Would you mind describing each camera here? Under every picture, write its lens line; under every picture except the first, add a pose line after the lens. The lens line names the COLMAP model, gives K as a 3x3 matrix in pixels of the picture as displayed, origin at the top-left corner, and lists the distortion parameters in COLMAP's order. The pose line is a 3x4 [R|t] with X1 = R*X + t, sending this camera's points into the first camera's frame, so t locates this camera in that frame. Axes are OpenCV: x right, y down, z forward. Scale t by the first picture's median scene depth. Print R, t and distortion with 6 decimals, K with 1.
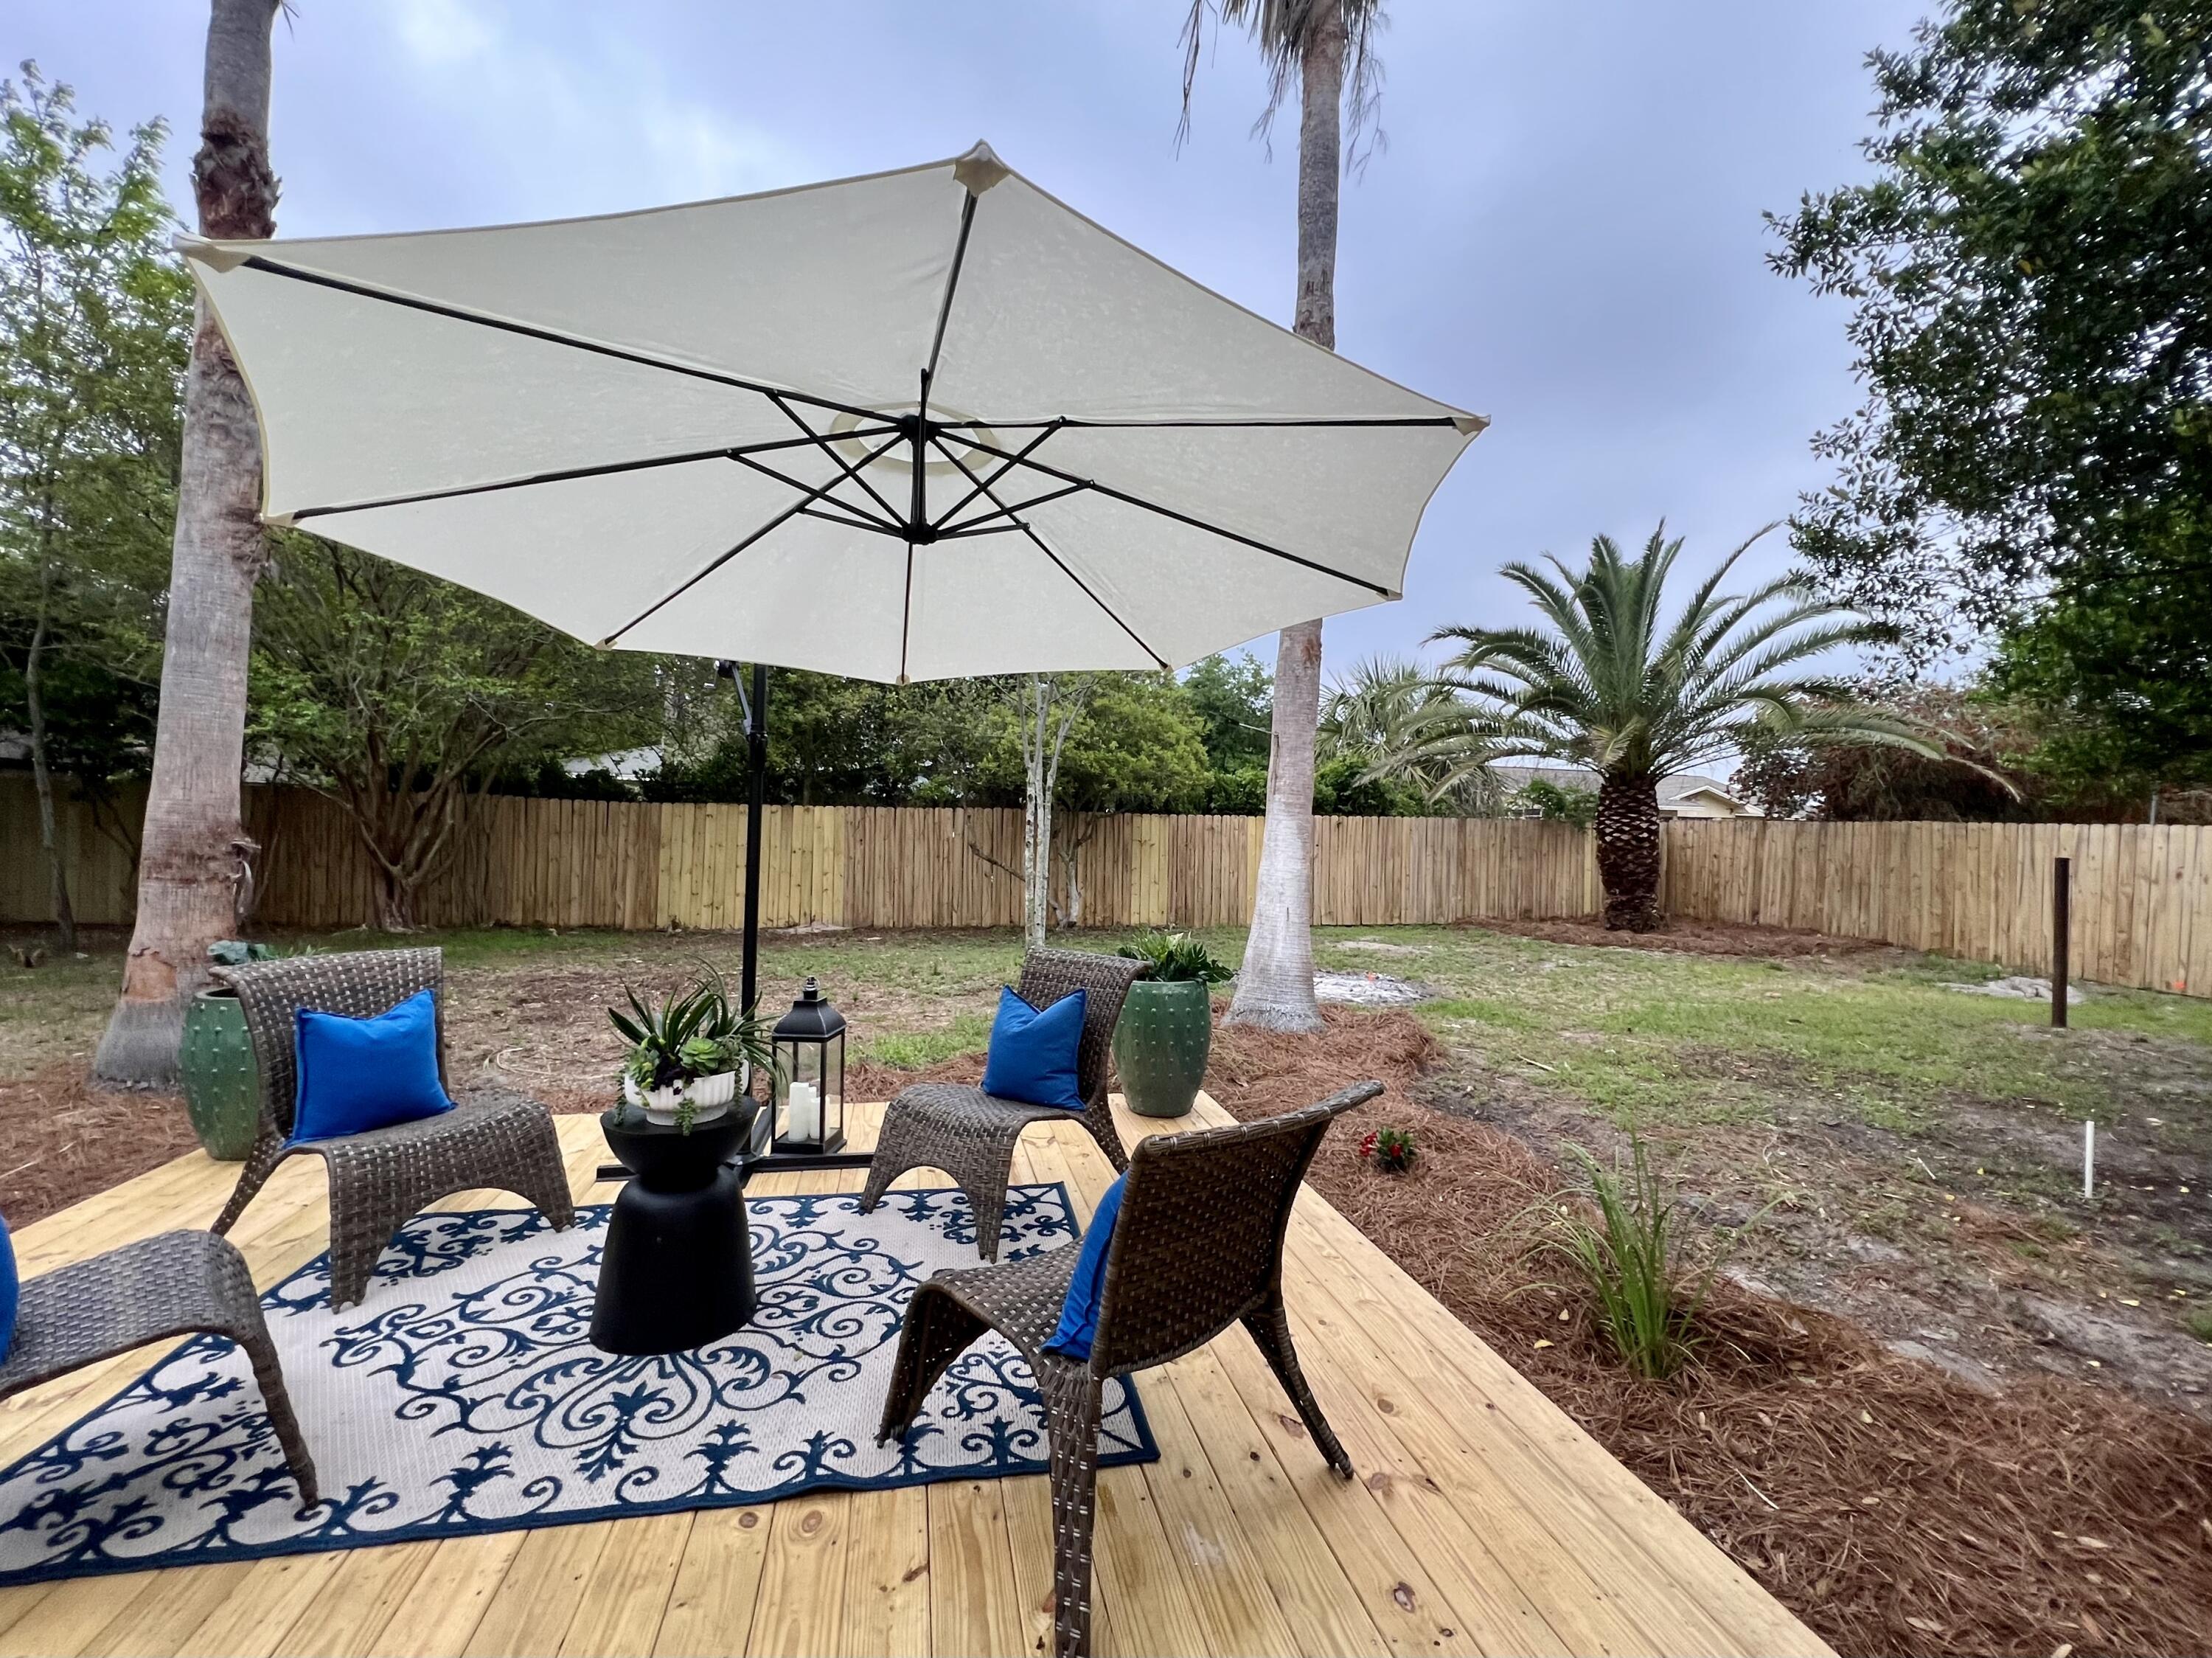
lens RADIAL K [[897.9, 0, 1106.0], [0, 897.9, 829.0], [0, 0, 1]] dist [0.001698, 0.000749]
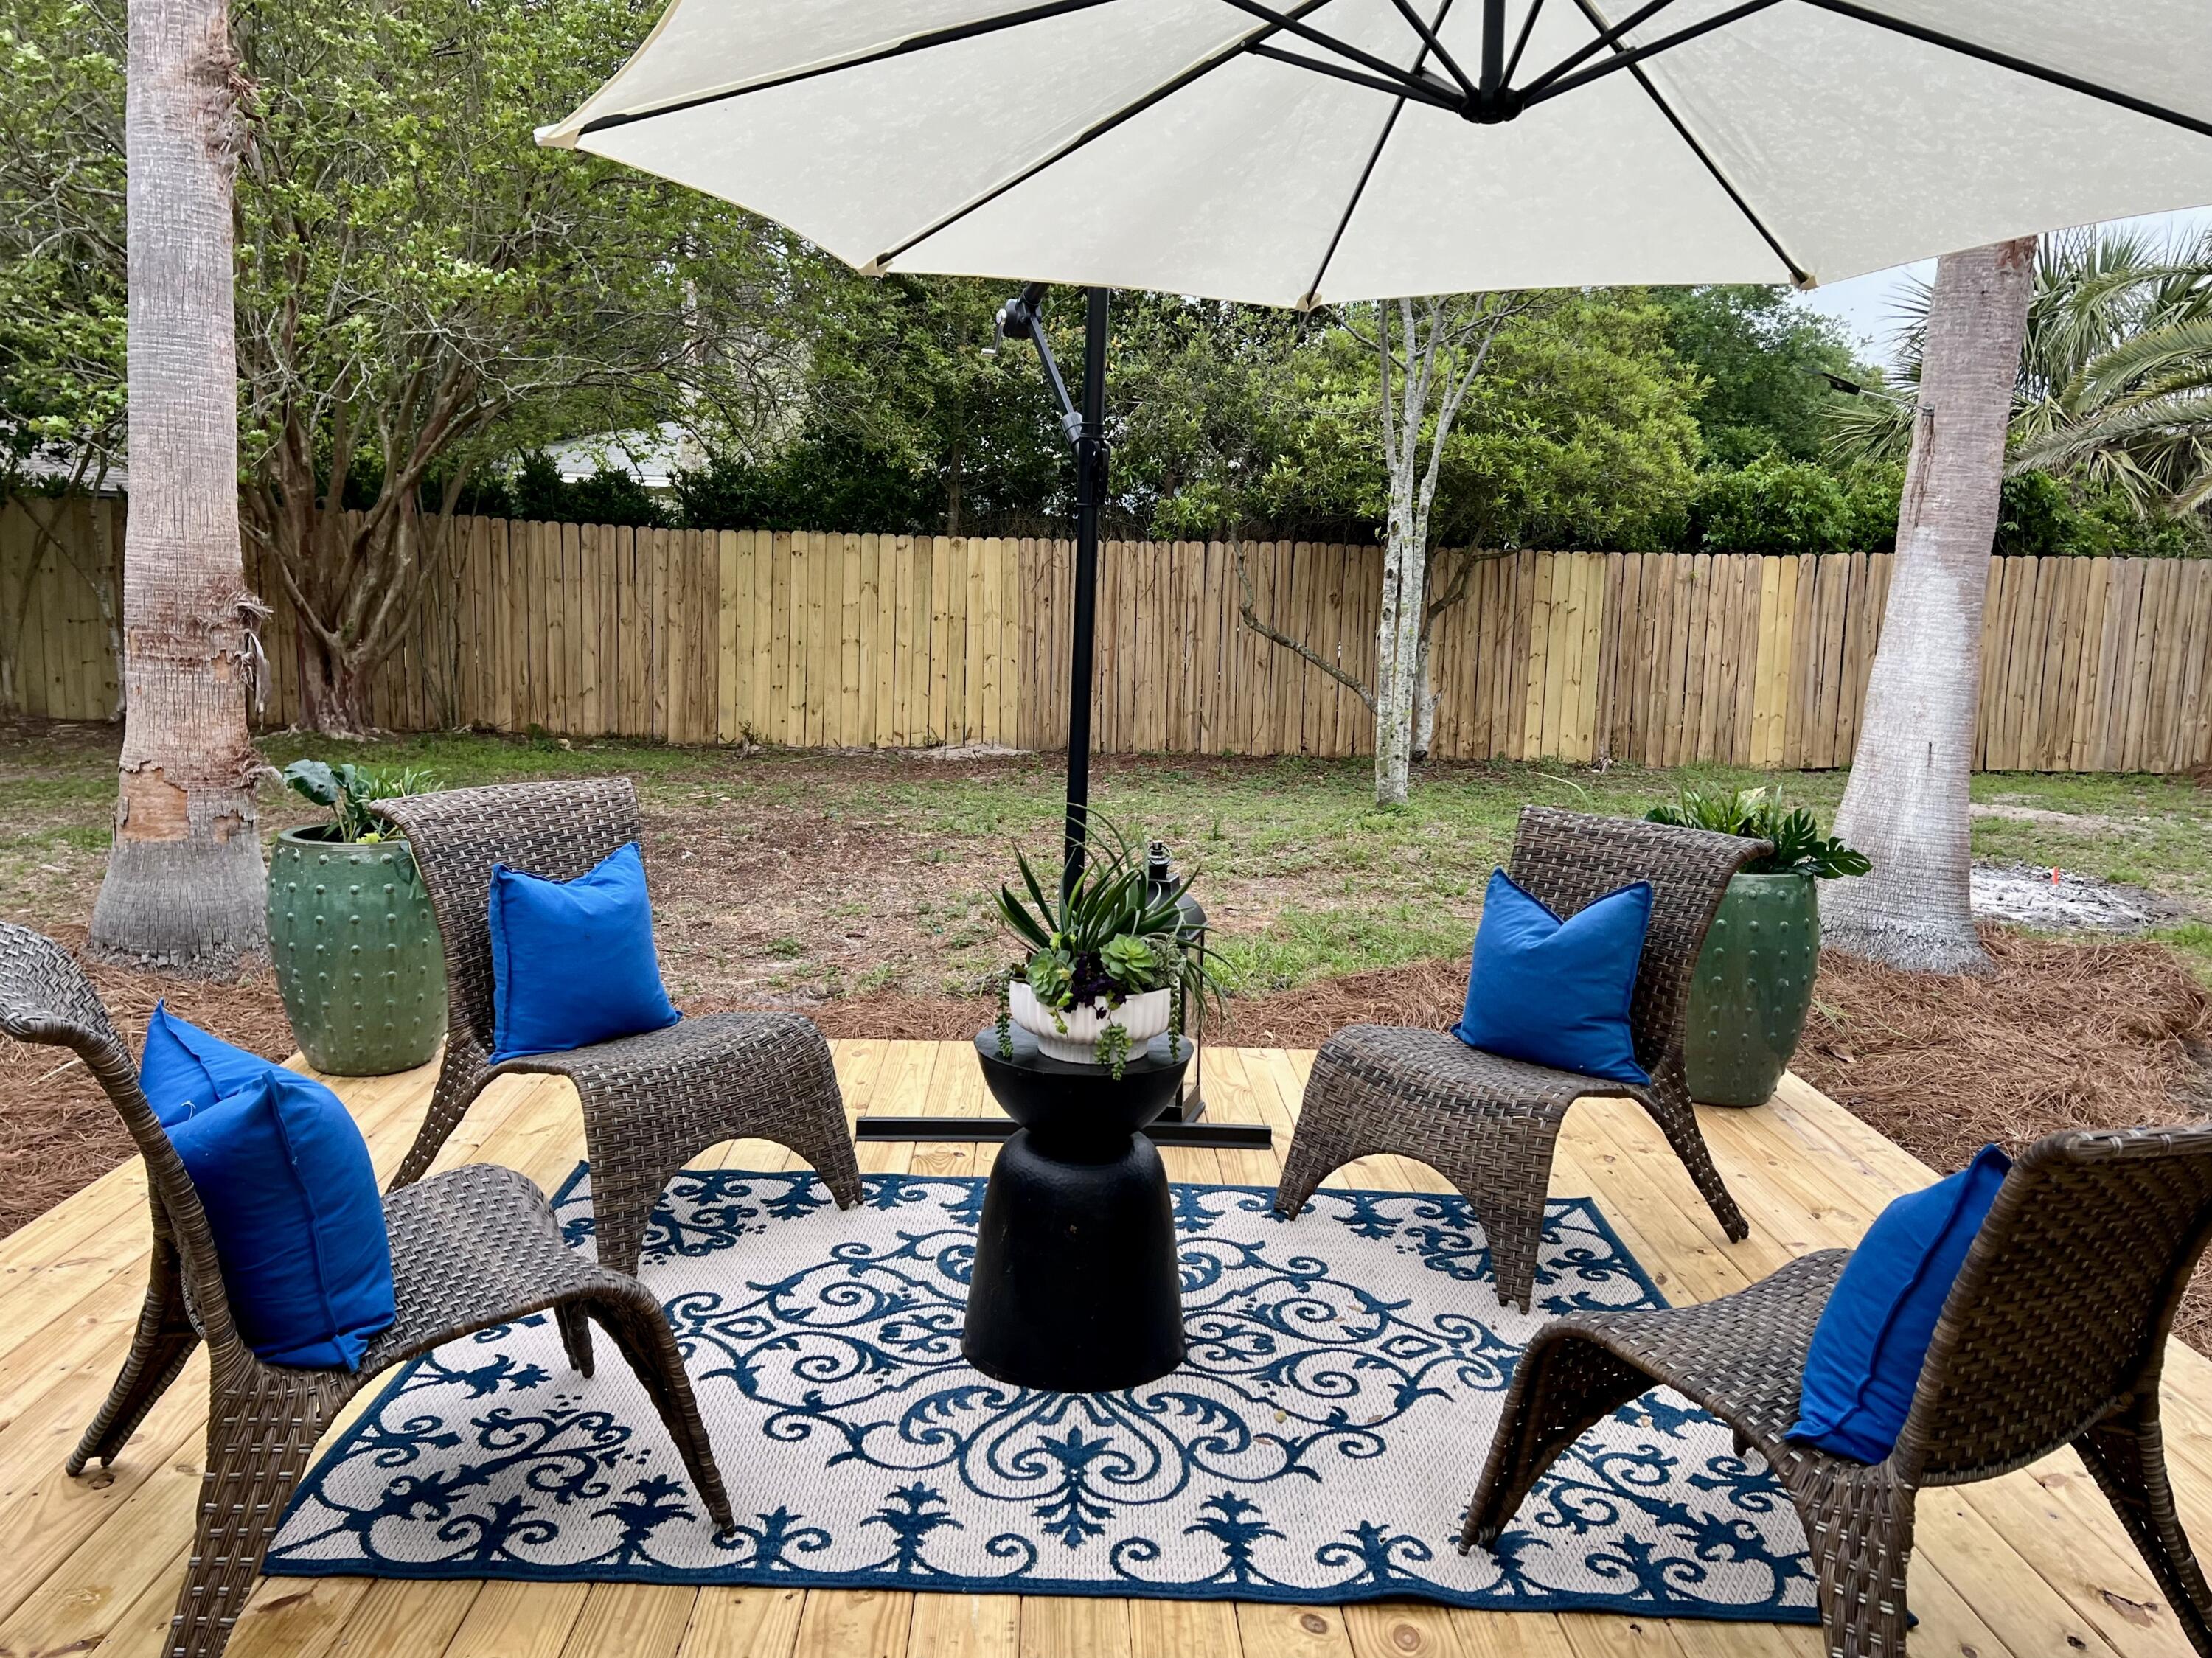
lens RADIAL K [[1637.9, 0, 1117.4], [0, 1637.9, 803.9], [0, 0, 1]] dist [0.088939, -0.126574]
pose [[0.982762, 0.033017, -0.181902, -0.213442], [-0.007418, 0.990173, 0.139649, -0.024159], [0.184725, -0.135892, 0.973350, -0.122790]]
